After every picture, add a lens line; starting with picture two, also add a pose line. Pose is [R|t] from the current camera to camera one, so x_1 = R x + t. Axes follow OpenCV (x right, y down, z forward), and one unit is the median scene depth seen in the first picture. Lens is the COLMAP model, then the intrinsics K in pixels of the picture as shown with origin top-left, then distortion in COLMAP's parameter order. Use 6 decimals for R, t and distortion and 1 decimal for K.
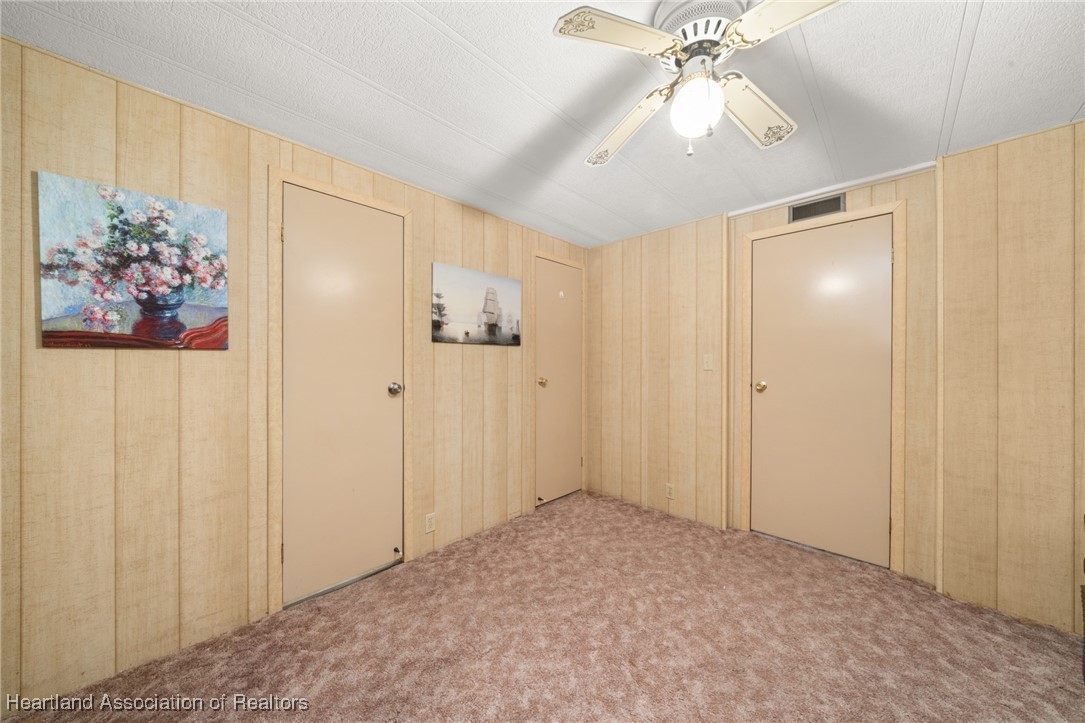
lens RADIAL K [[371.3, 0, 531.2], [0, 371.3, 365.4], [0, 0, 1]] dist [-0.007406, 0.000375]
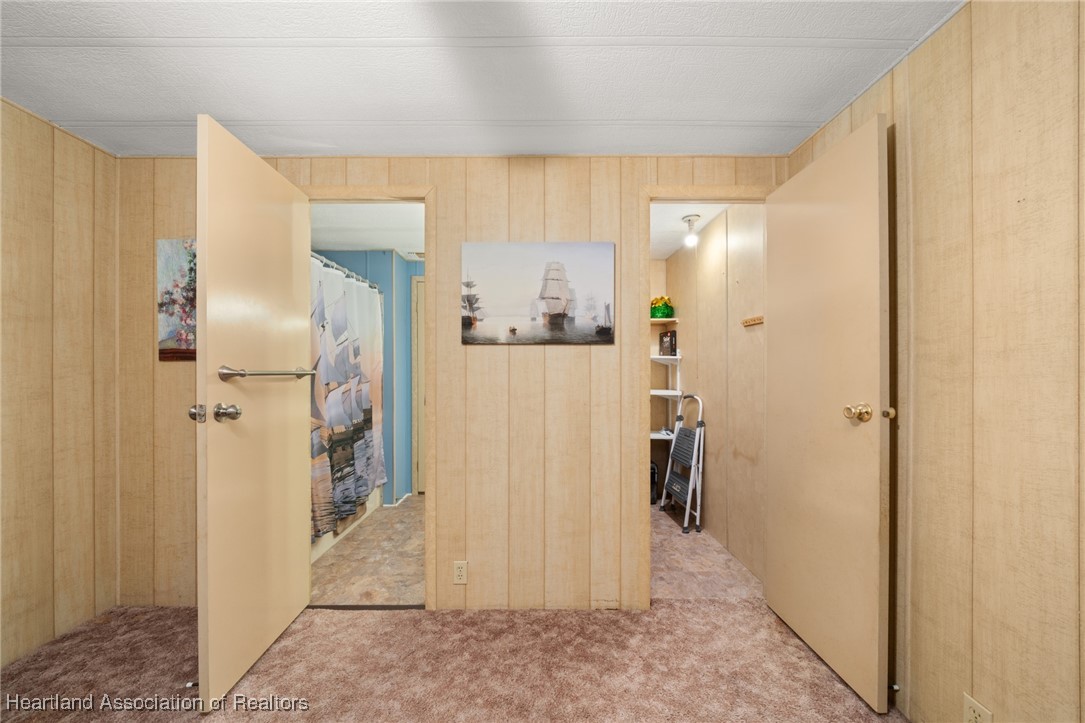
lens RADIAL K [[375.6, 0, 540.7], [0, 375.6, 373.1], [0, 0, 1]] dist [-0.007152, 0.000226]
pose [[0.706173, -0.001382, -0.708038, 0.575551], [-0.002299, 0.999988, -0.004245, 0.001460], [0.708035, 0.004625, 0.706162, 0.763280]]
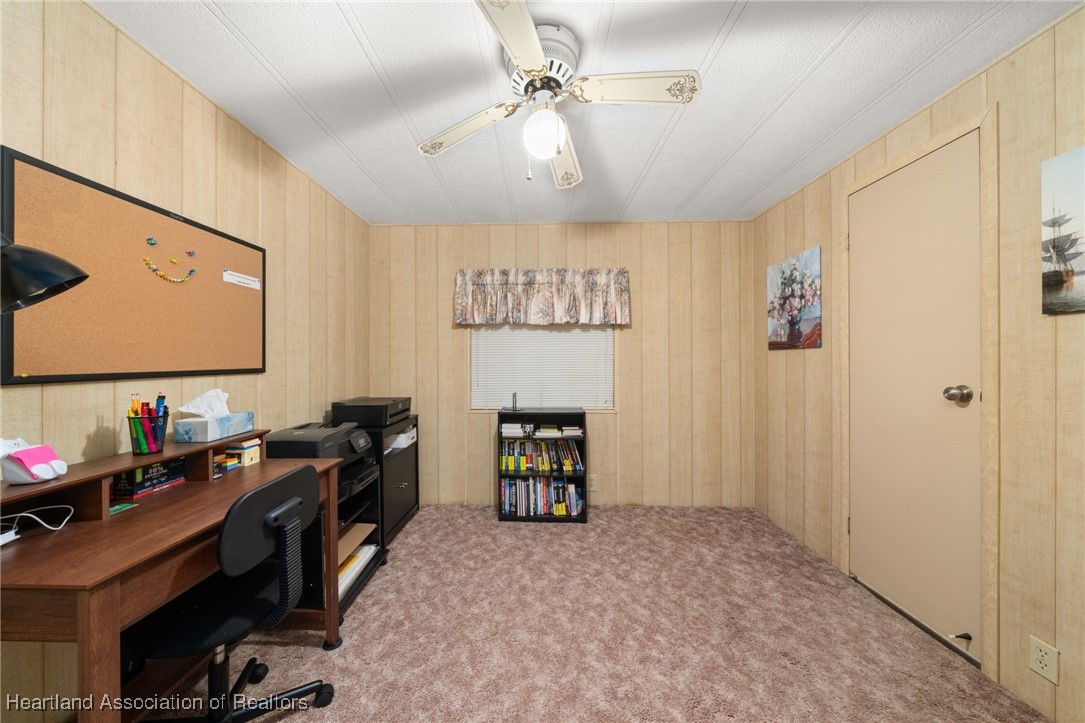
lens RADIAL K [[380.4, 0, 525.0], [0, 380.4, 359.0], [0, 0, 1]] dist [-0.000025, 0.000161]
pose [[-0.738278, 0.001957, -0.674494, 0.877128], [-0.000904, 0.999992, 0.003891, -0.004382], [0.674496, 0.003483, -0.738270, 1.241635]]
